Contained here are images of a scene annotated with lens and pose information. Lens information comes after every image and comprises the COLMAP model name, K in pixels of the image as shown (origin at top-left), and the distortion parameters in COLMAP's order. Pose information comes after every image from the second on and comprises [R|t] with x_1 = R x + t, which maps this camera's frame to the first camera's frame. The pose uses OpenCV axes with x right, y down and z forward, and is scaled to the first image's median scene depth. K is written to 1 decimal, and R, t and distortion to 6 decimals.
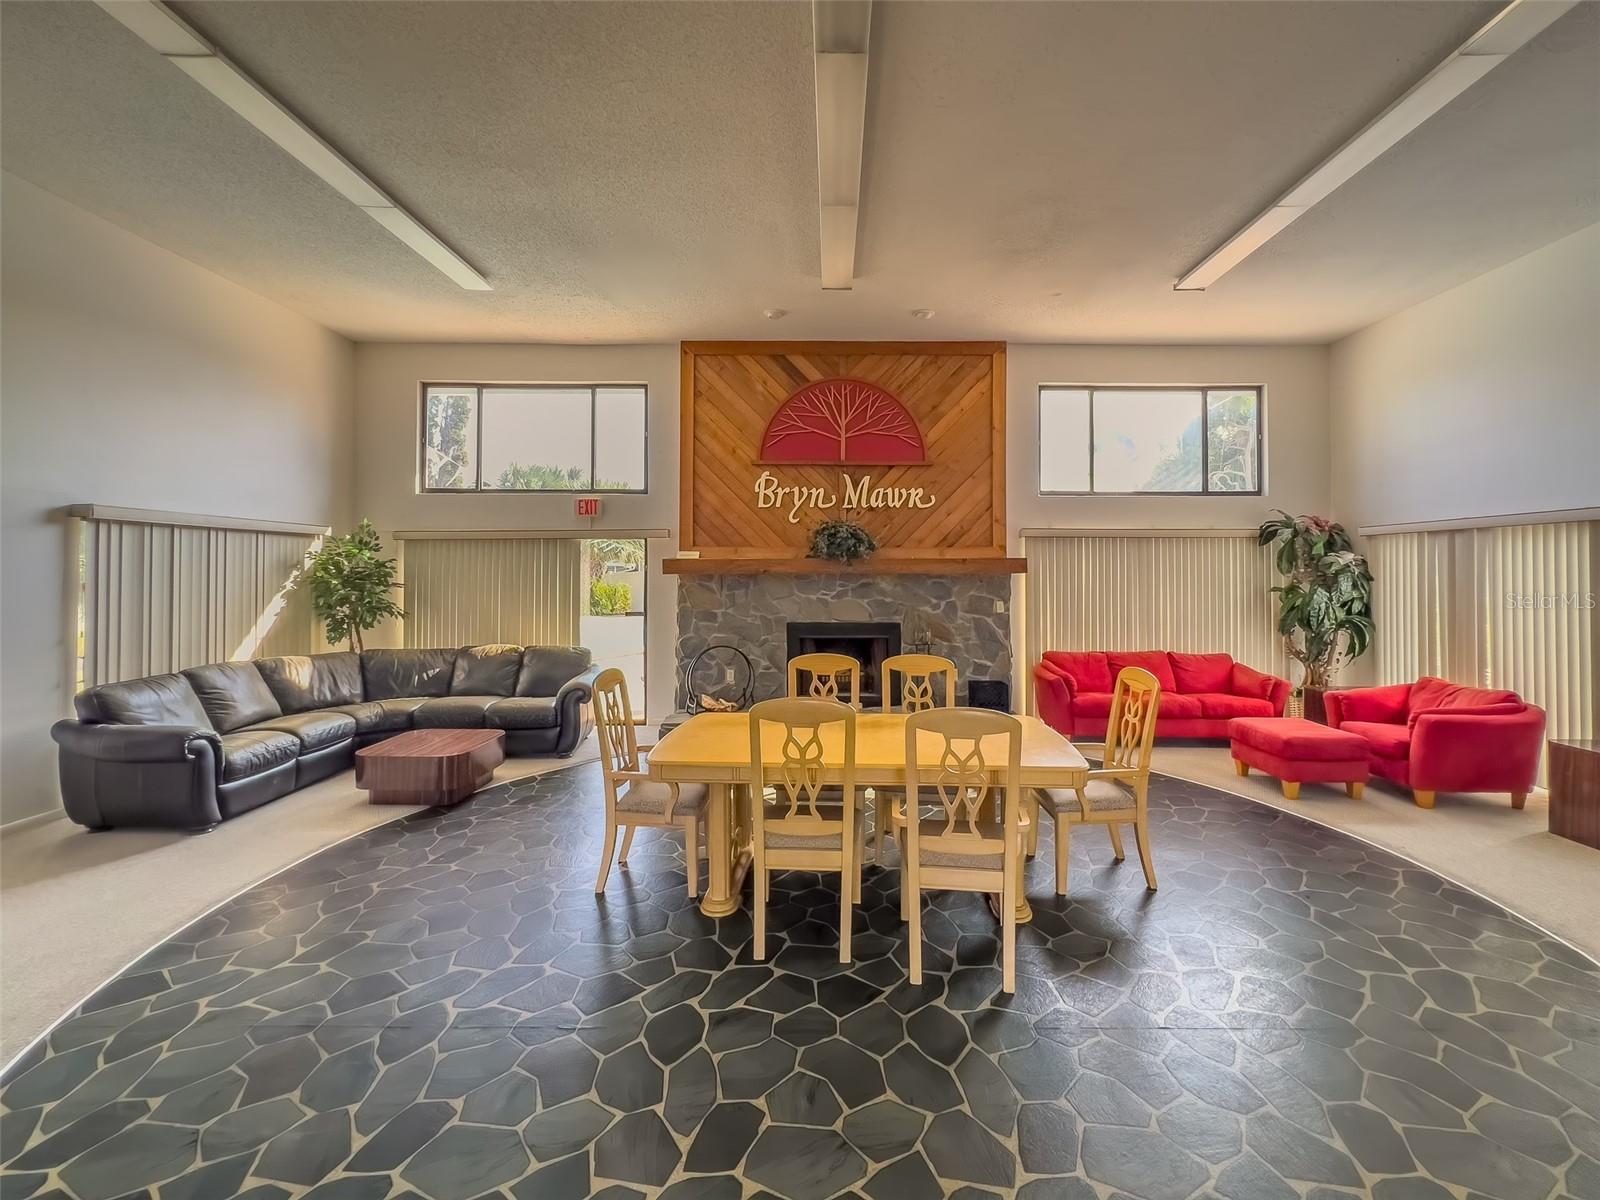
lens RADIAL K [[662.9, 0, 825.7], [0, 662.9, 558.2], [0, 0, 1]] dist [-0.000651, 0.000058]
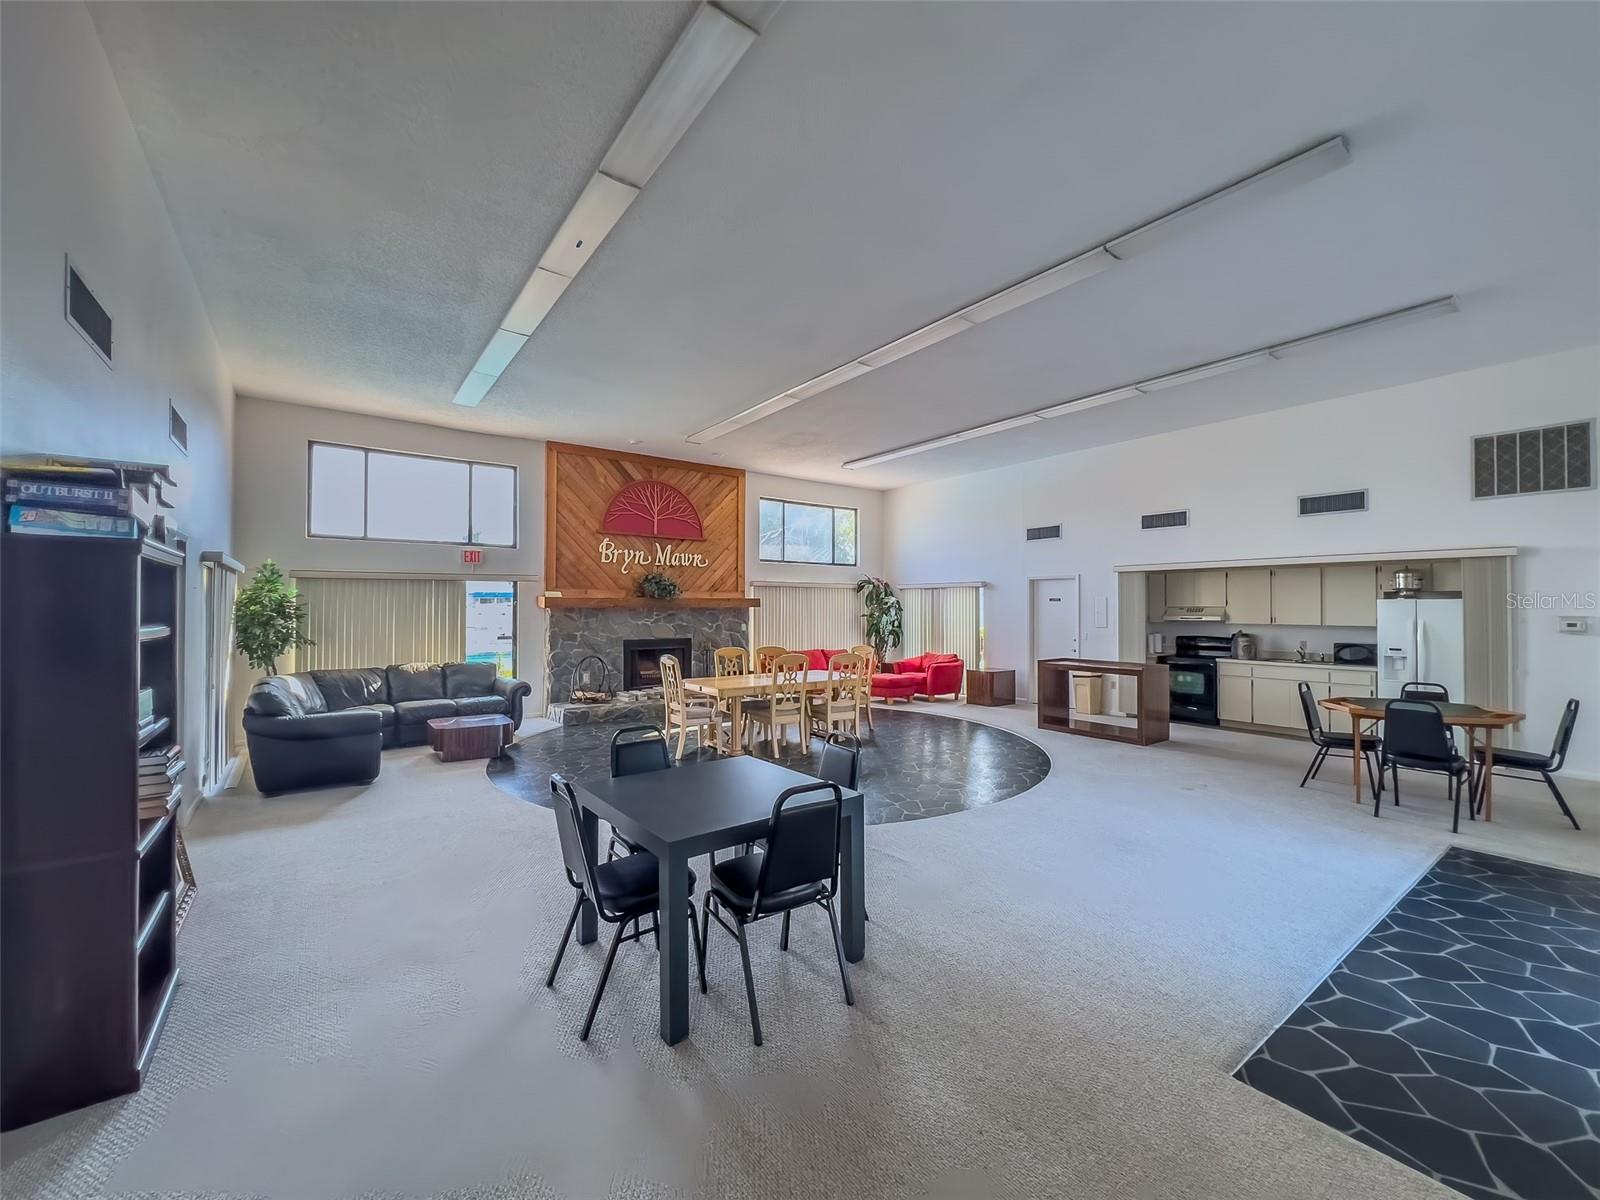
lens RADIAL K [[662.9, 0, 798.2], [0, 662.9, 601.5], [0, 0, 1]] dist [-0.000651, 0.000058]
pose [[0.800419, 0.005498, 0.599415, -0.633227], [-0.012221, 0.999900, 0.007147, -0.005661], [-0.599316, -0.013046, 0.800406, -0.436148]]
